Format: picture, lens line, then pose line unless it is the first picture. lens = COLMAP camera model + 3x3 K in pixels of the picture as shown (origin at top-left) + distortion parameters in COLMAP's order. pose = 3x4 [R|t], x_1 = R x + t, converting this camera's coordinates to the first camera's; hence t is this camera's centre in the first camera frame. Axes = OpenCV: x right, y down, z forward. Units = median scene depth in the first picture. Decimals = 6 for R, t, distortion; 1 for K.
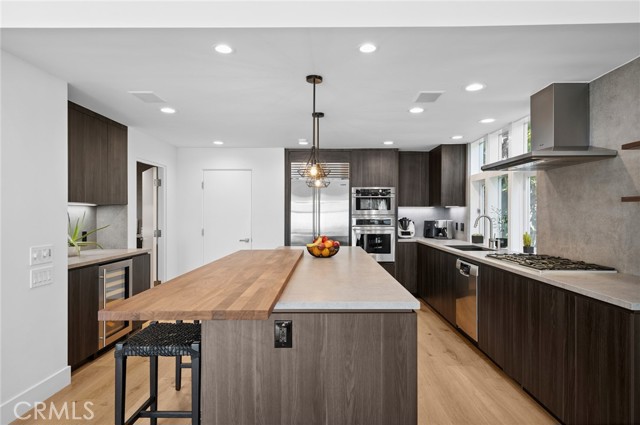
lens RADIAL K [[395.0, 0, 321.0], [0, 395.0, 212.7], [0, 0, 1]] dist [-0.003495, -0.000298]
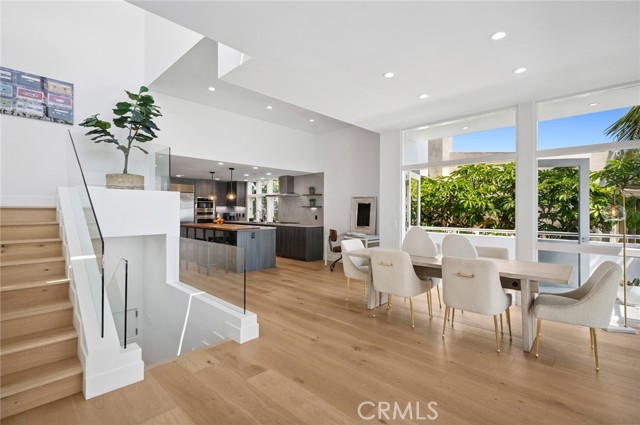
lens RADIAL K [[294.0, 0, 321.2], [0, 294.0, 210.6], [0, 0, 1]] dist [0.001491, 0.001824]
pose [[0.692352, 0.006527, 0.721530, -0.595050], [-0.010876, 0.999940, 0.001391, -0.000734], [-0.721478, -0.008811, 0.692382, -0.581916]]
